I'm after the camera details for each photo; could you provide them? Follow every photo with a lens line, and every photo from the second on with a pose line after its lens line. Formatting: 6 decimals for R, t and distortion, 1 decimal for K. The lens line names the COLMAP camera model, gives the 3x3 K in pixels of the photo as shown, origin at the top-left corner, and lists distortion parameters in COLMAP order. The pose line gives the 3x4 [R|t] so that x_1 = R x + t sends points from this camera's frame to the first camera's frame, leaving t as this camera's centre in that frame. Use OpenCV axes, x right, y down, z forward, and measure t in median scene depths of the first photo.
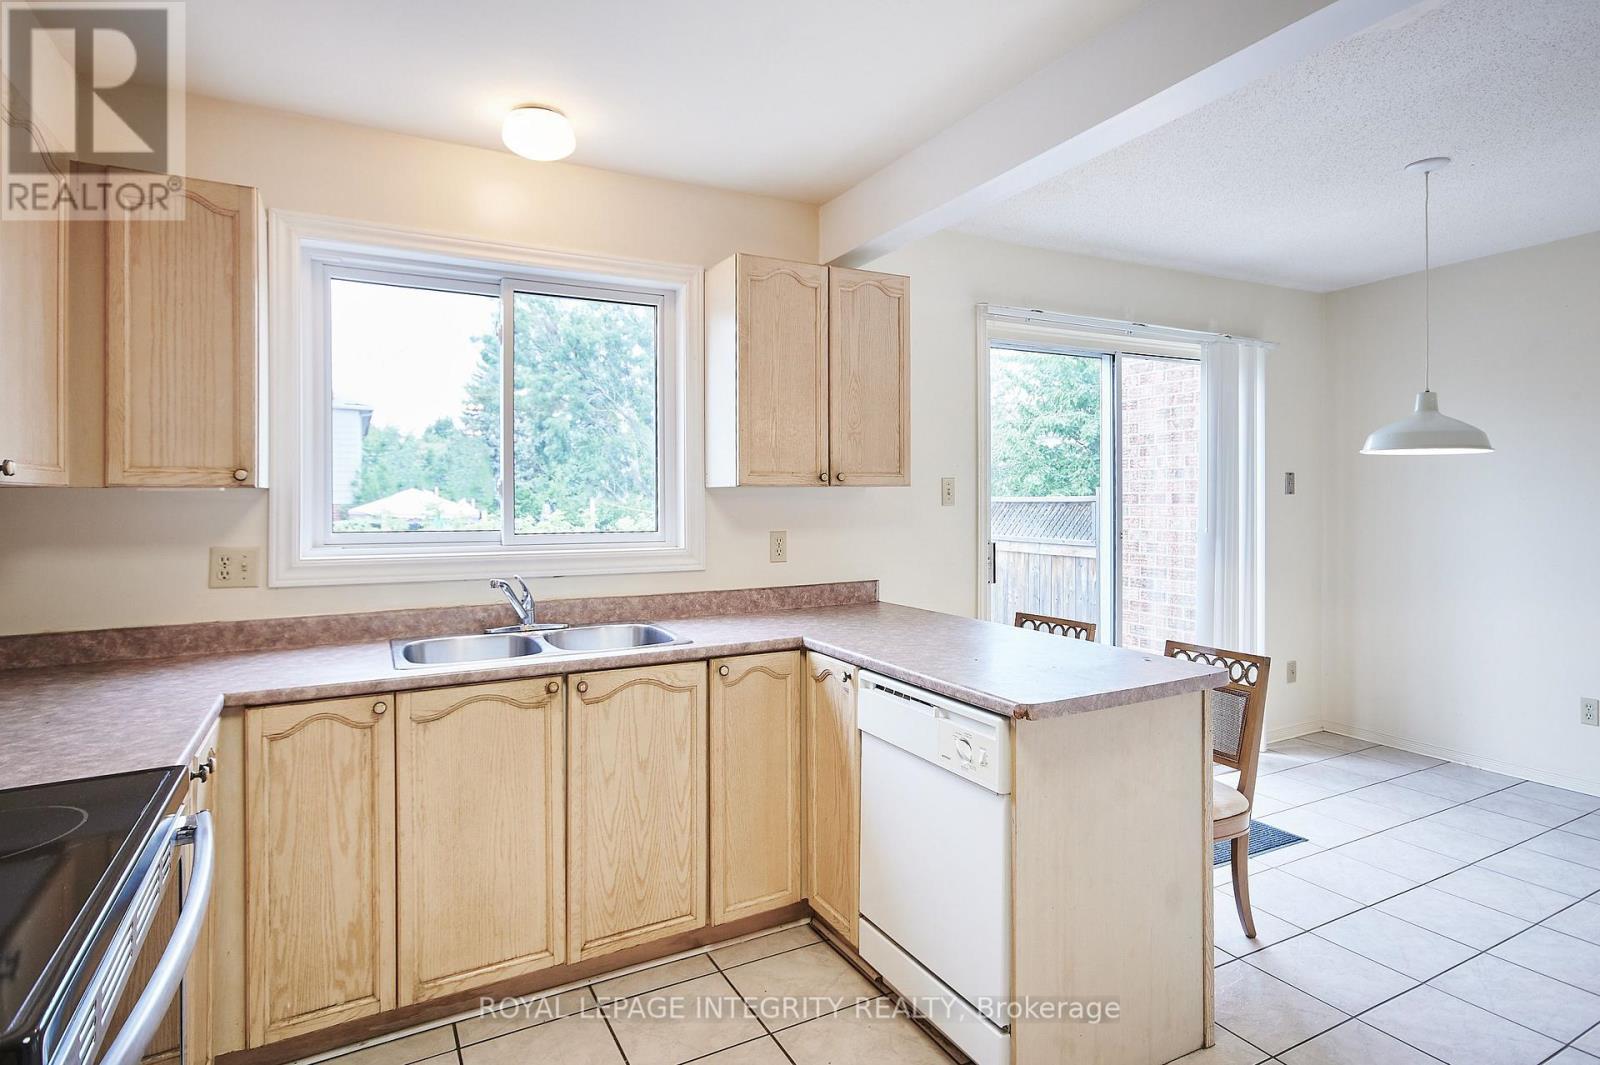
lens RADIAL K [[897.1, 0, 861.8], [0, 897.1, 513.8], [0, 0, 1]] dist [-0.056857, 0.066259]
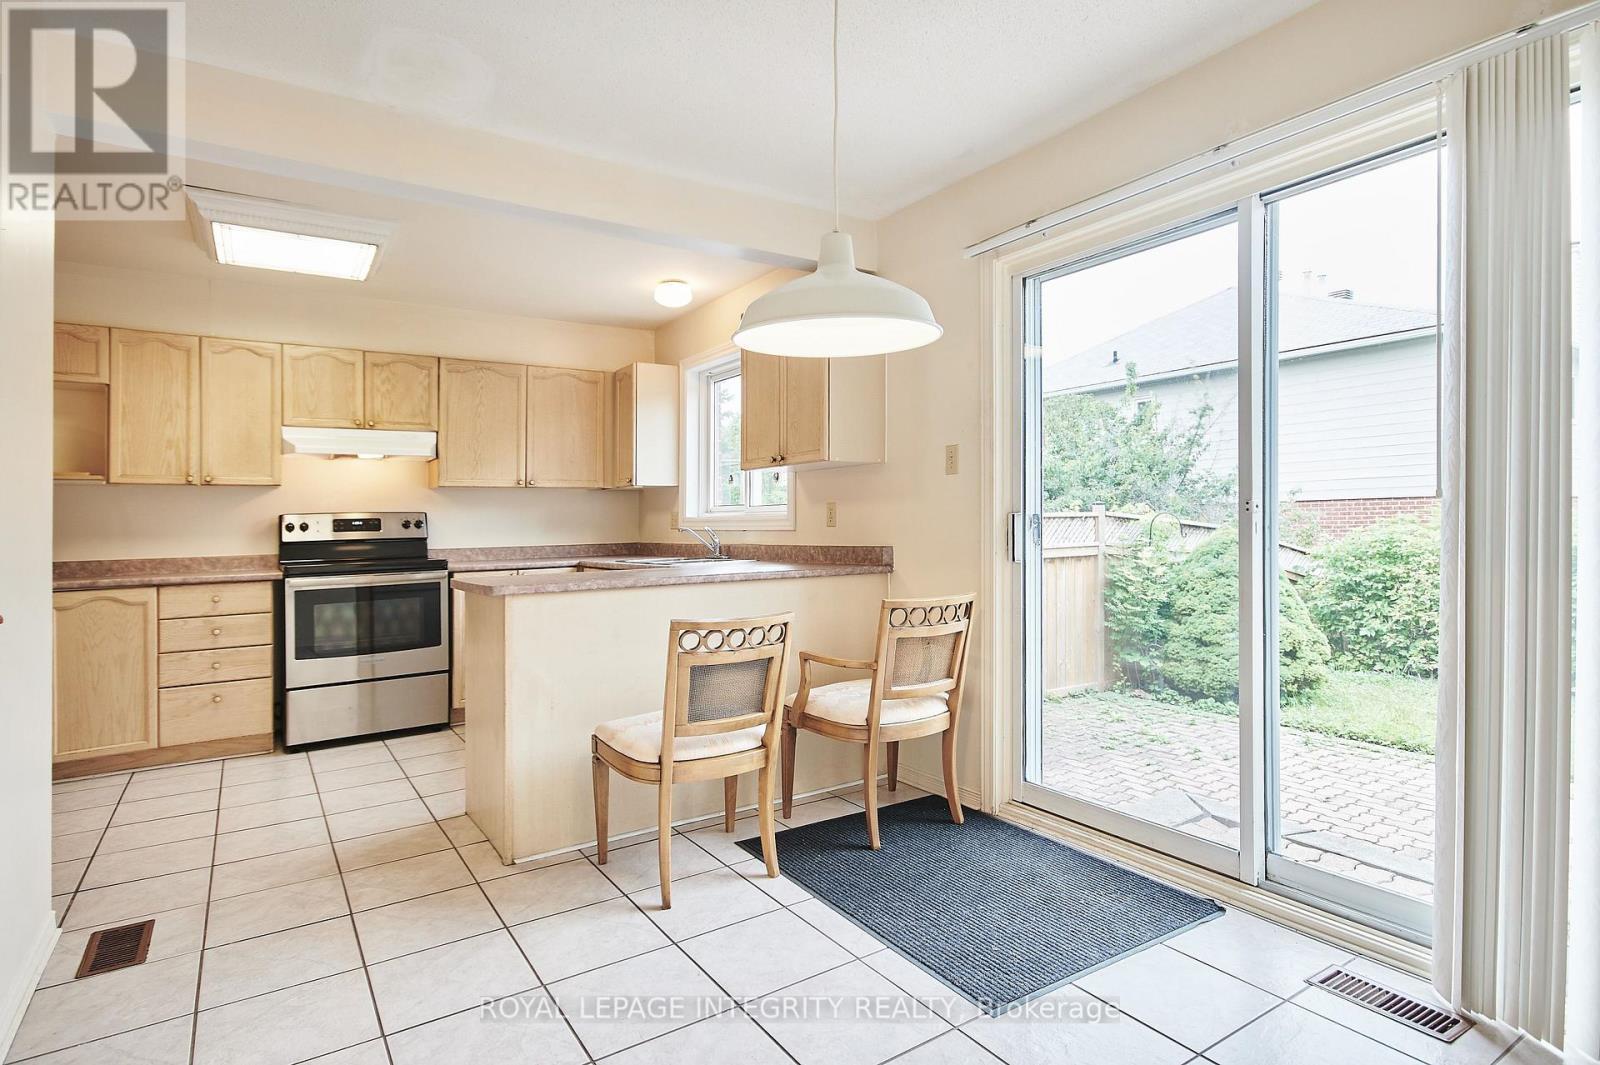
lens RADIAL K [[834.7, 0, 805.3], [0, 834.7, 547.8], [0, 0, 1]] dist [0.000613, -0.000442]
pose [[0.054903, 0.031378, -0.997999, 1.406477], [-0.002687, 0.999507, 0.031278, 0.058746], [0.998488, 0.000965, 0.054960, 1.148049]]
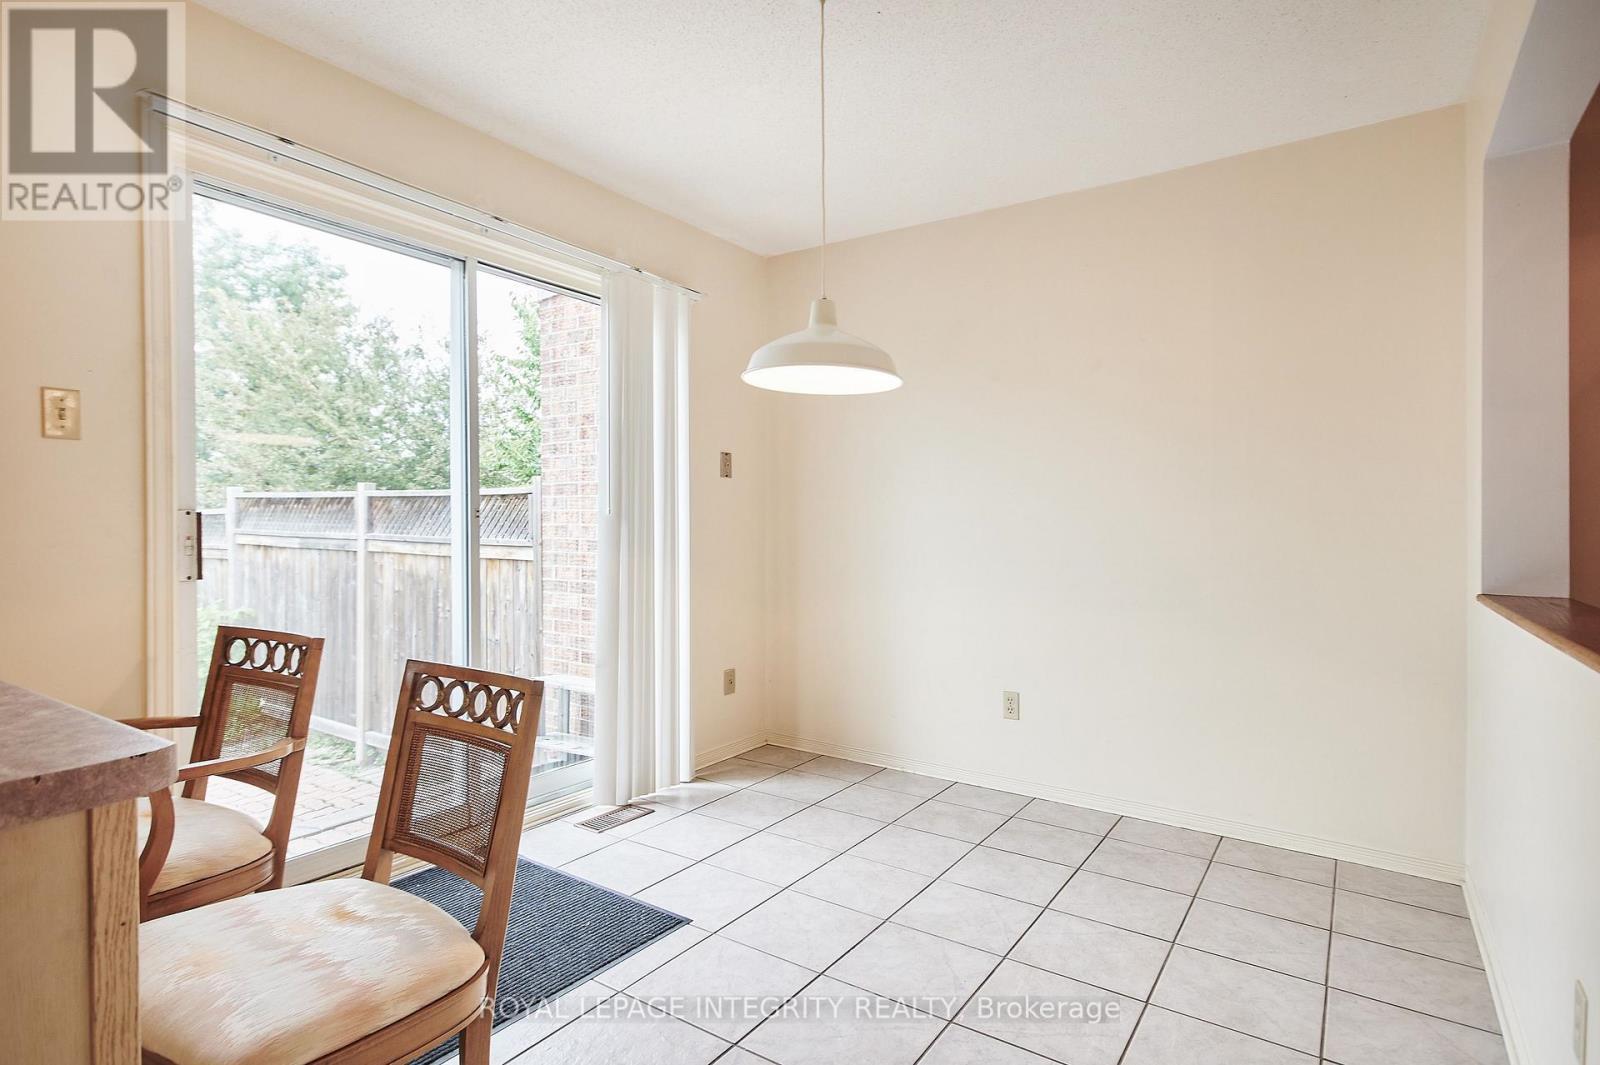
lens RADIAL K [[820.4, 0, 800.0], [0, 820.4, 532.5], [0, 0, 1]] dist [0.032320, 0.000014]
pose [[0.905617, 0.000983, 0.424096, 0.423332], [0.002070, 0.999975, -0.006739, 0.076811], [-0.424092, 0.006981, 0.905592, 0.493965]]
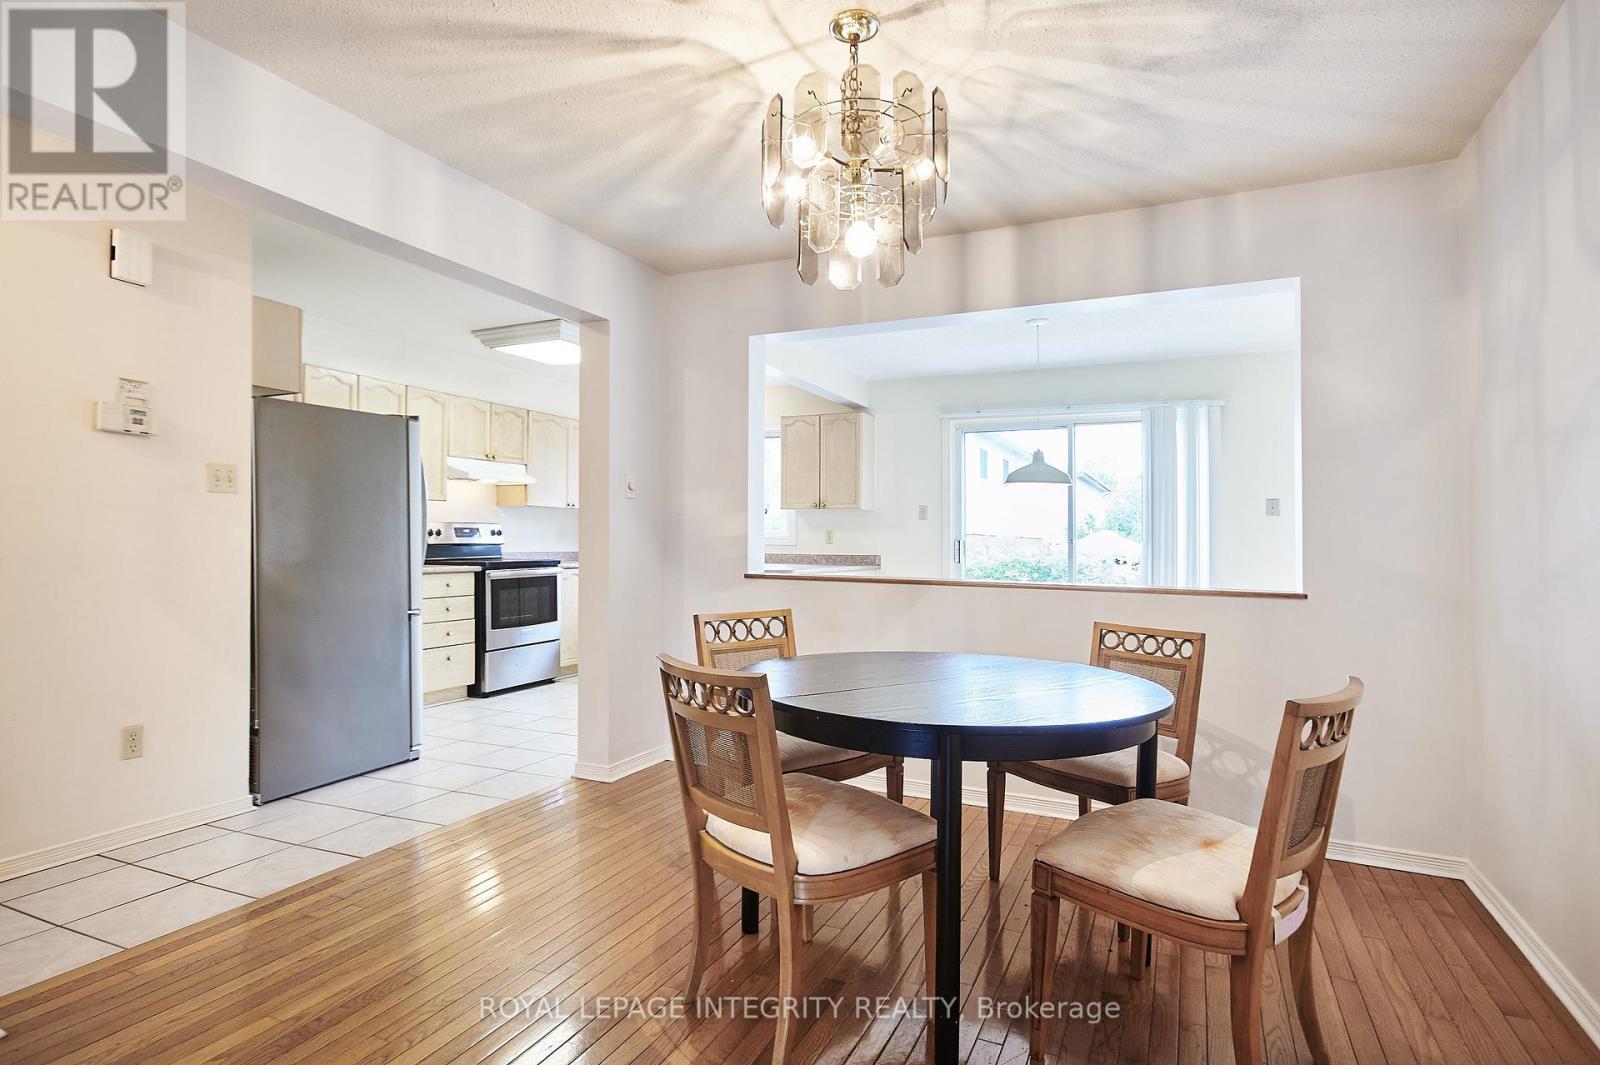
lens RADIAL K [[850.9, 0, 804.0], [0, 850.9, 557.9], [0, 0, 1]] dist [0.037332, 0.000100]
pose [[0.570203, 0.021942, -0.821211, 2.074152], [-0.028635, 0.999567, 0.006825, 0.096735], [0.821004, 0.019624, 0.570584, -0.341364]]
